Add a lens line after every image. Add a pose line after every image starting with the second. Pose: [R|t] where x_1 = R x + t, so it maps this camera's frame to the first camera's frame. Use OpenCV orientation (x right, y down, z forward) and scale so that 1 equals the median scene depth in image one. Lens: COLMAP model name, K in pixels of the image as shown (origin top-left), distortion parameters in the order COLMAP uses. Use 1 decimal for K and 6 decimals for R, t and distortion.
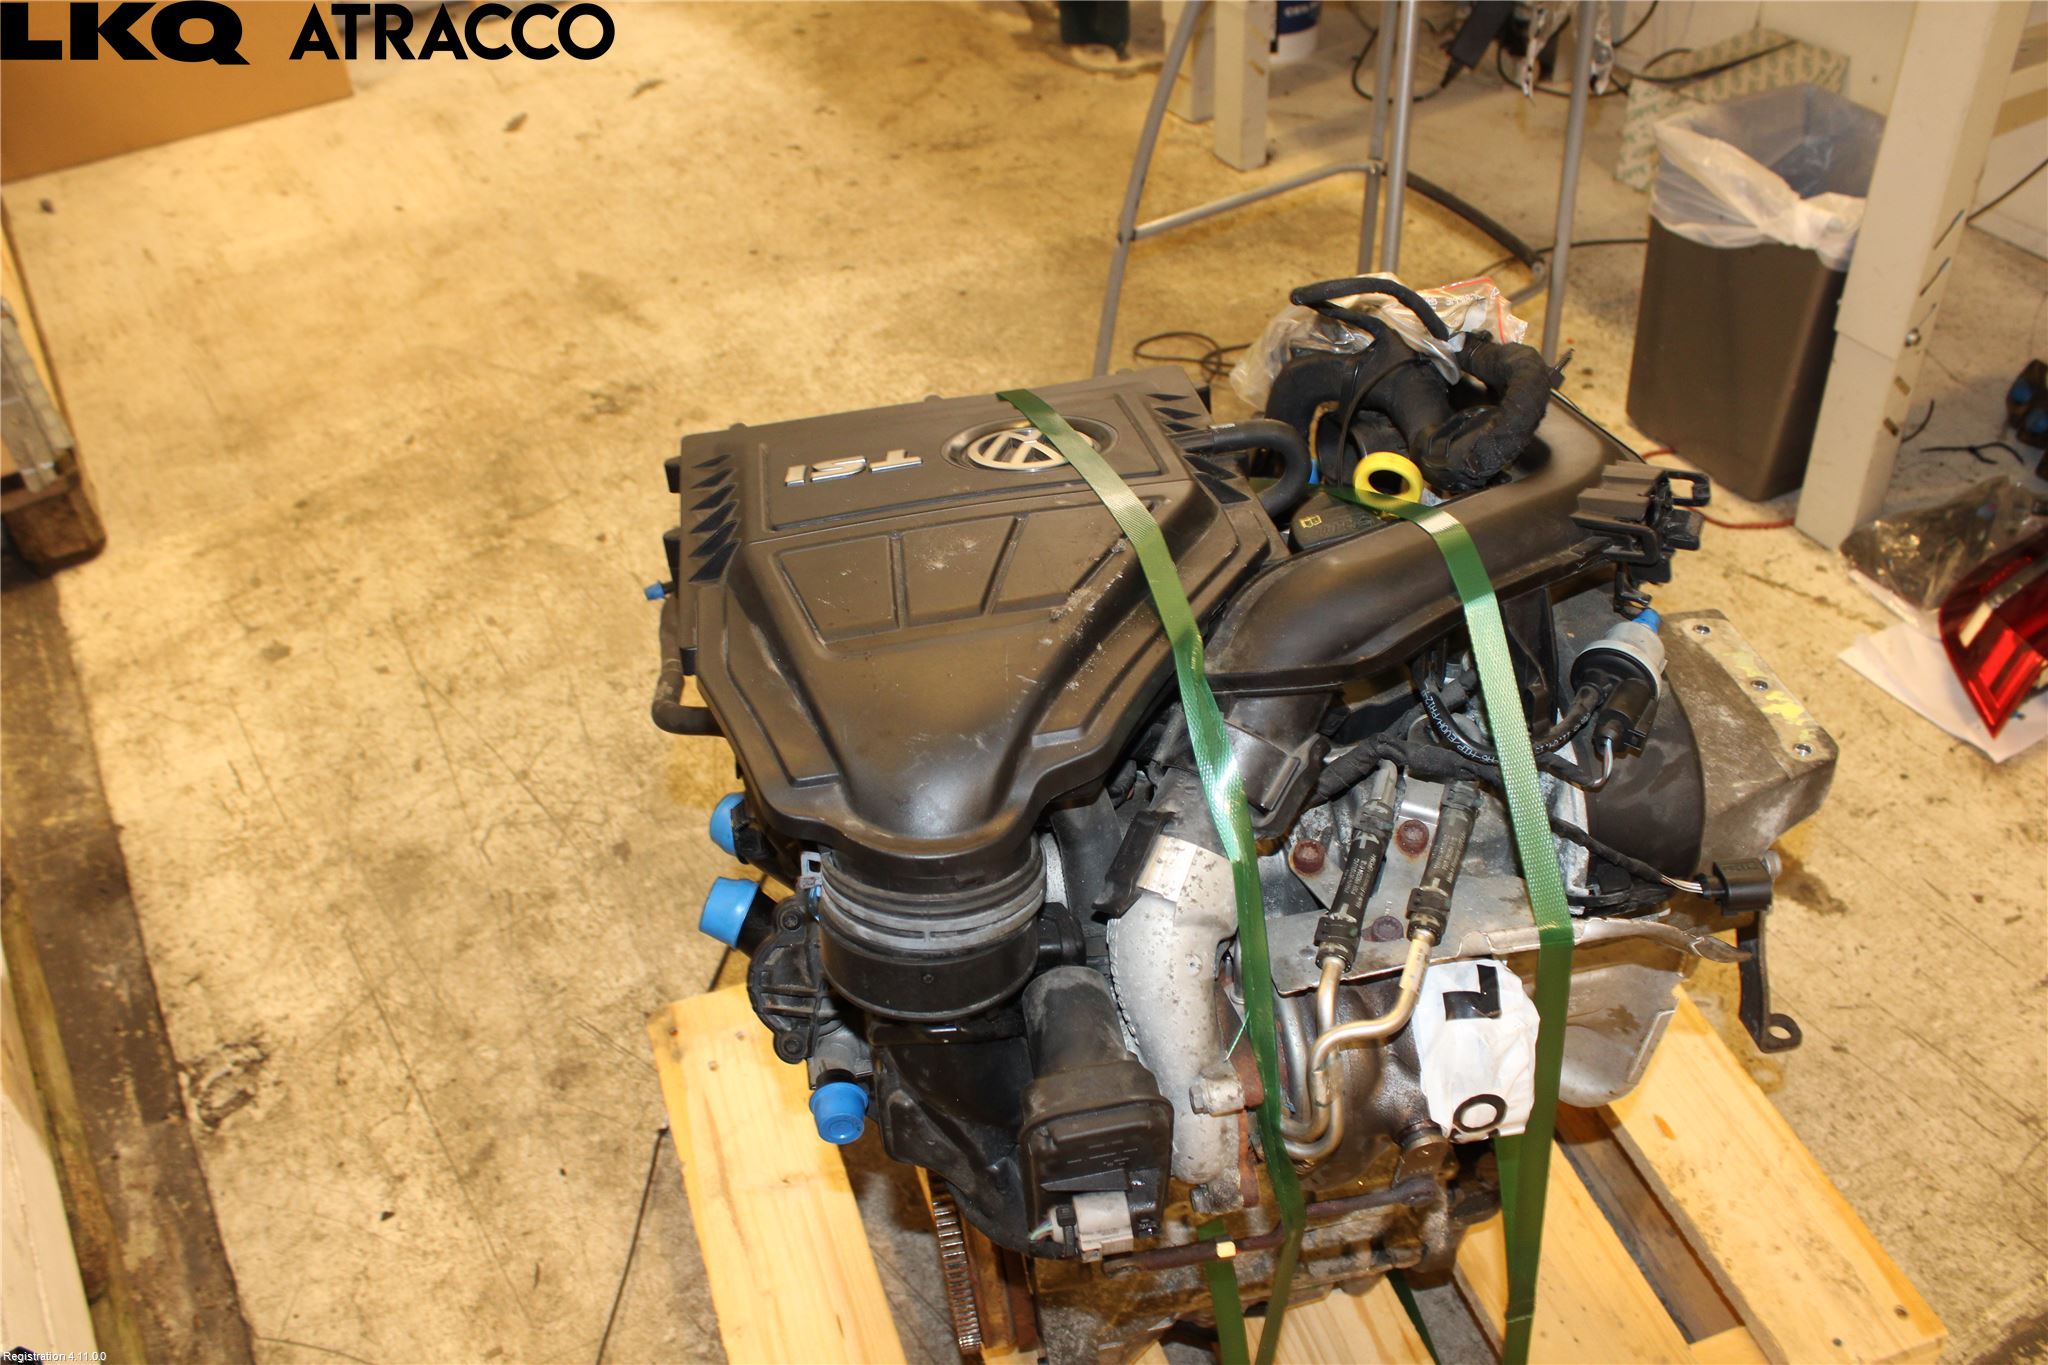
lens RADIAL K [[1789.8, 0, 1031.6], [0, 1789.8, 725.5], [0, 0, 1]] dist [-0.151268, 0.135051]
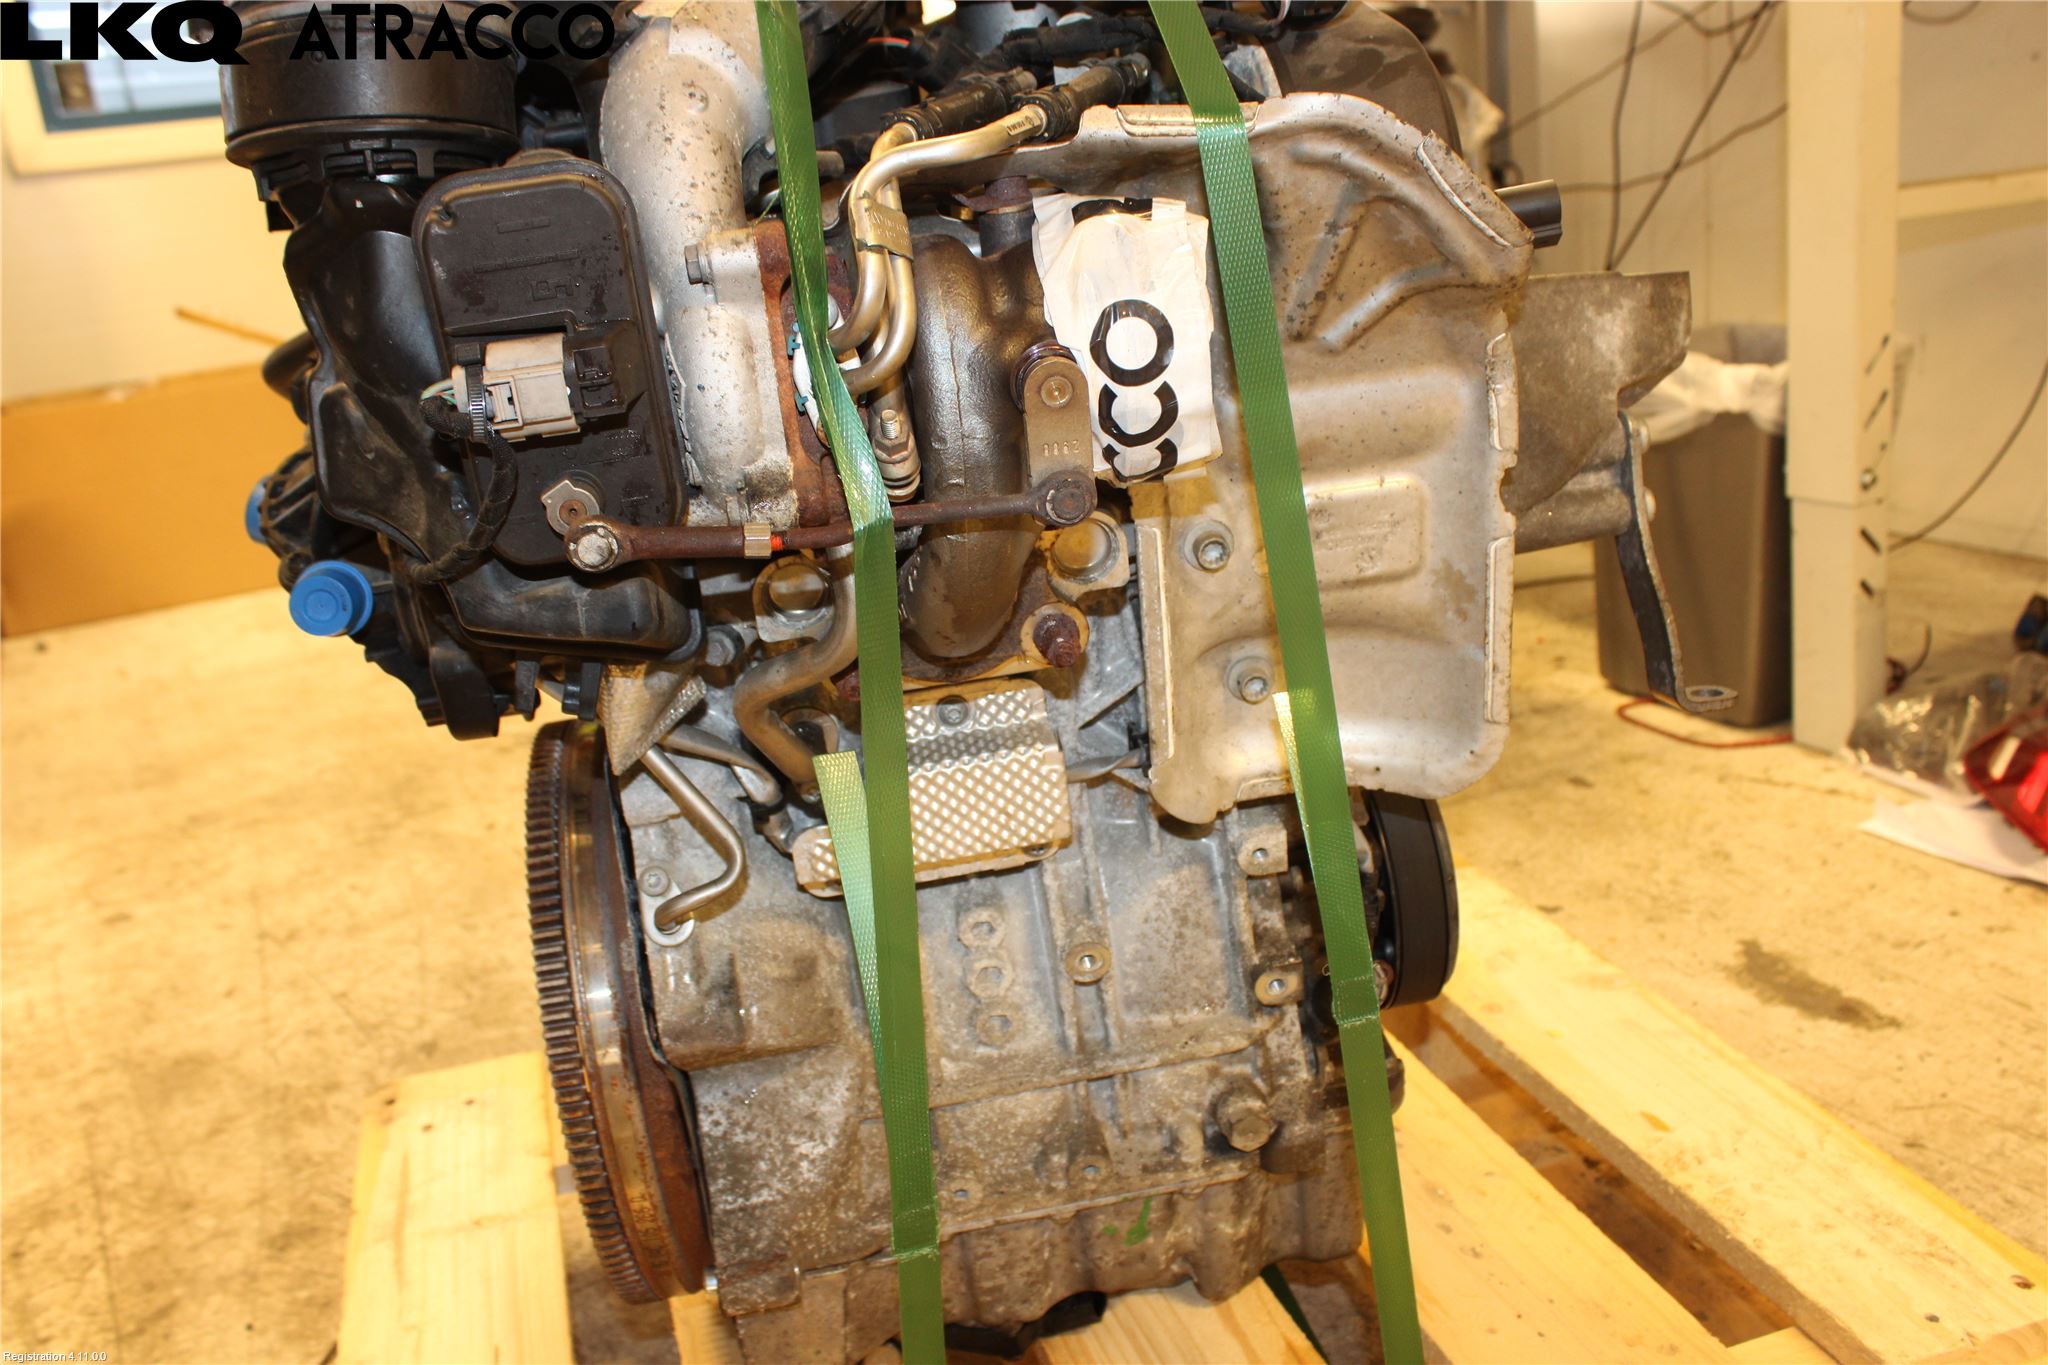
lens RADIAL K [[1789.8, 0, 1031.6], [0, 1789.8, 725.5], [0, 0, 1]] dist [-0.151268, 0.135051]
pose [[0.998259, -0.036890, -0.046029, 0.105494], [0.015297, 0.915516, -0.401991, 0.277065], [0.056970, 0.400587, 0.914486, 0.185324]]
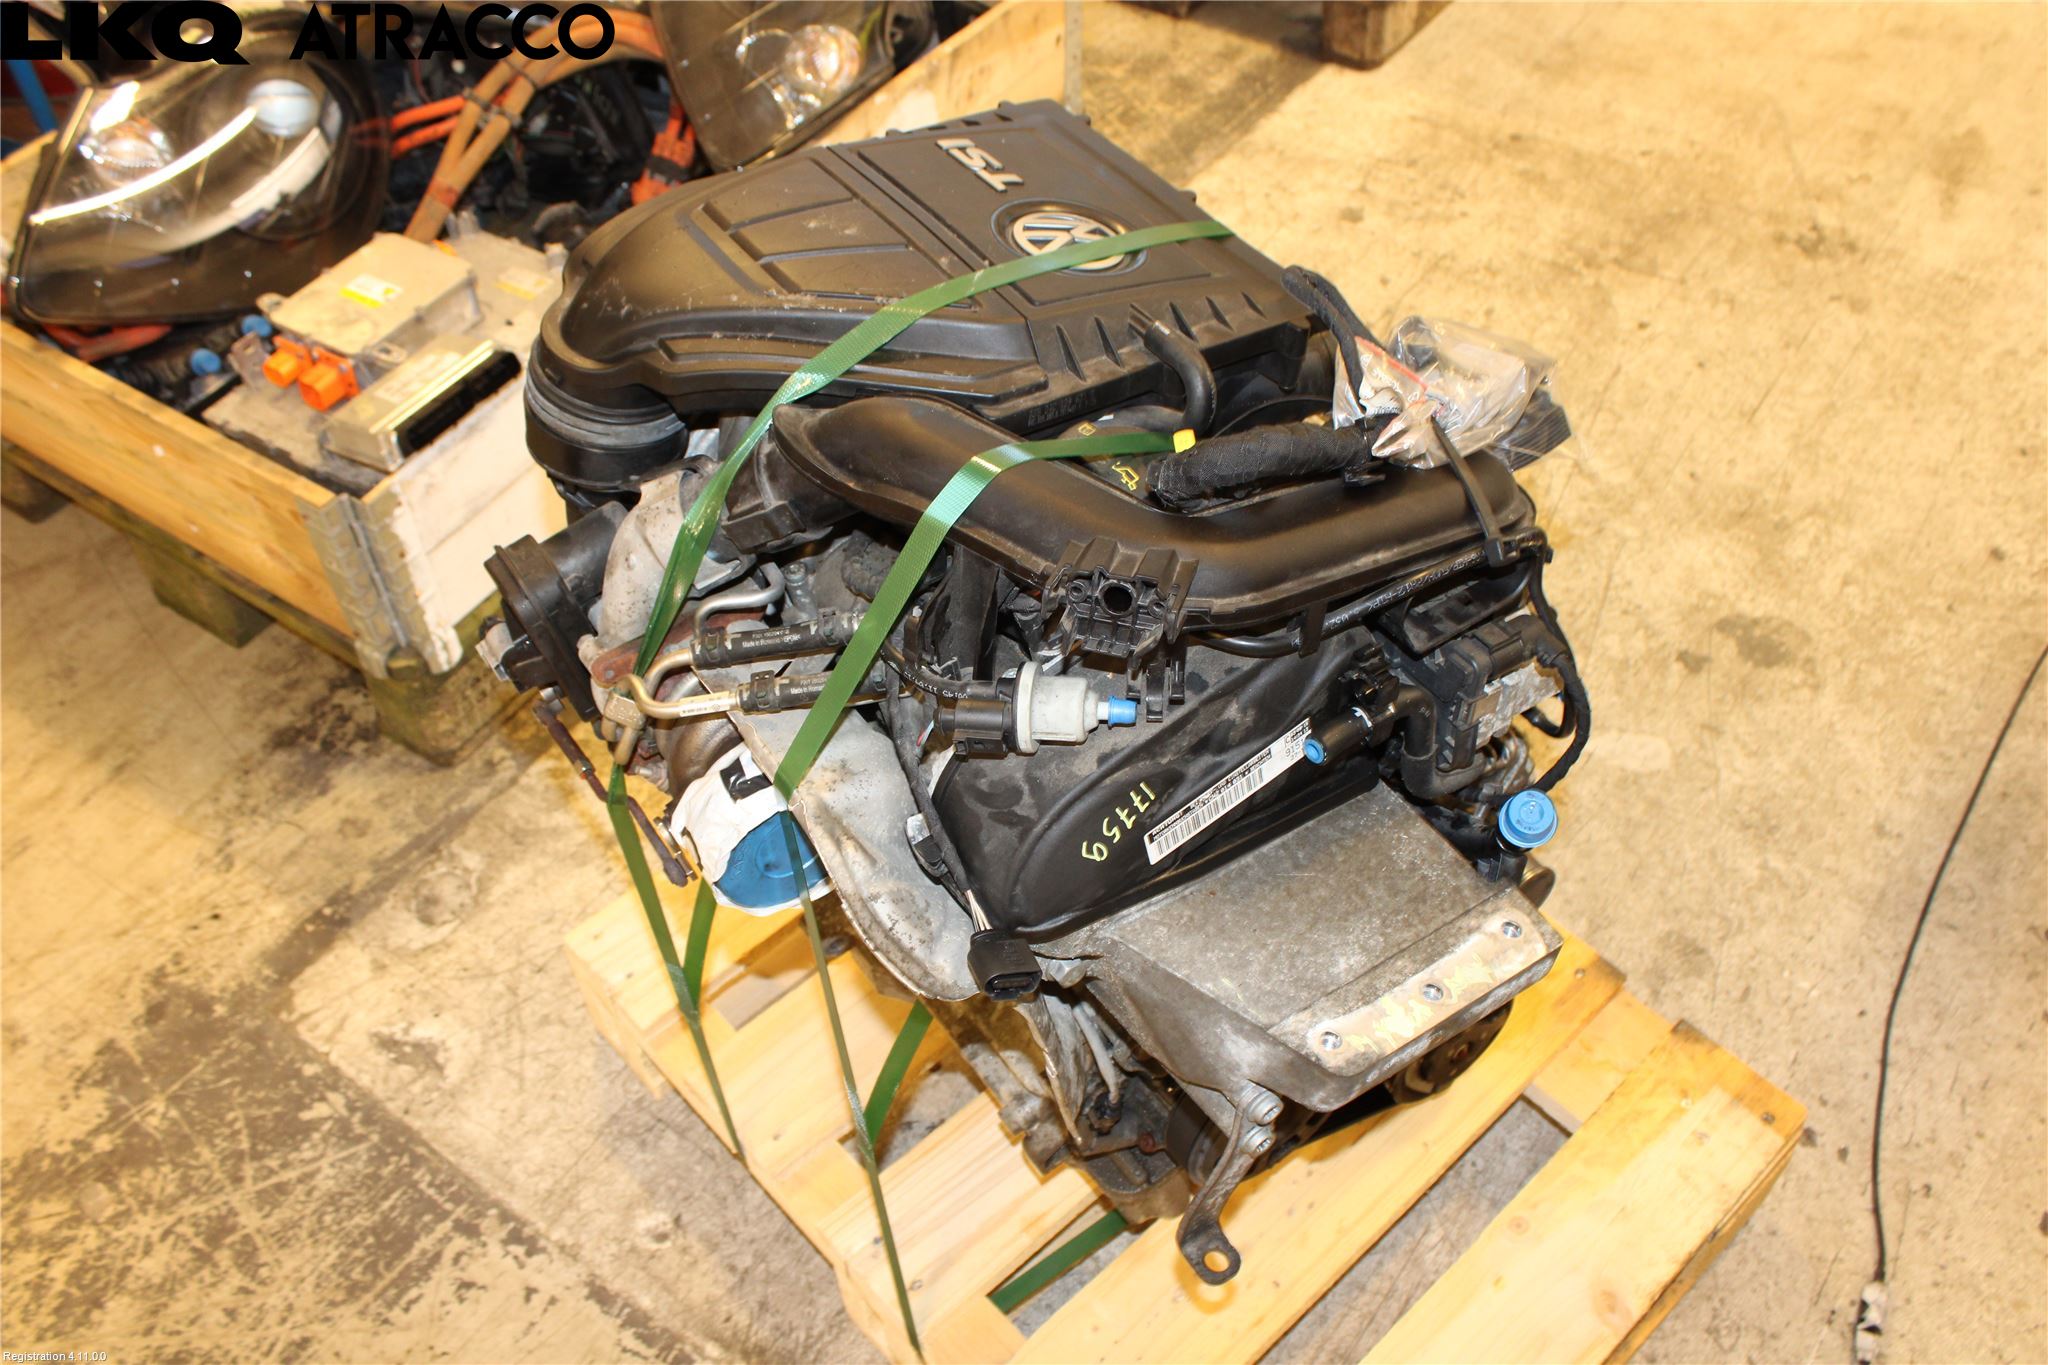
lens RADIAL K [[1789.8, 0, 1031.6], [0, 1789.8, 725.5], [0, 0, 1]] dist [-0.151268, 0.135051]
pose [[0.409077, 0.715125, -0.566792, 0.412879], [-0.601324, 0.678461, 0.422019, -0.201420], [0.686343, 0.168187, 0.707564, 0.139458]]
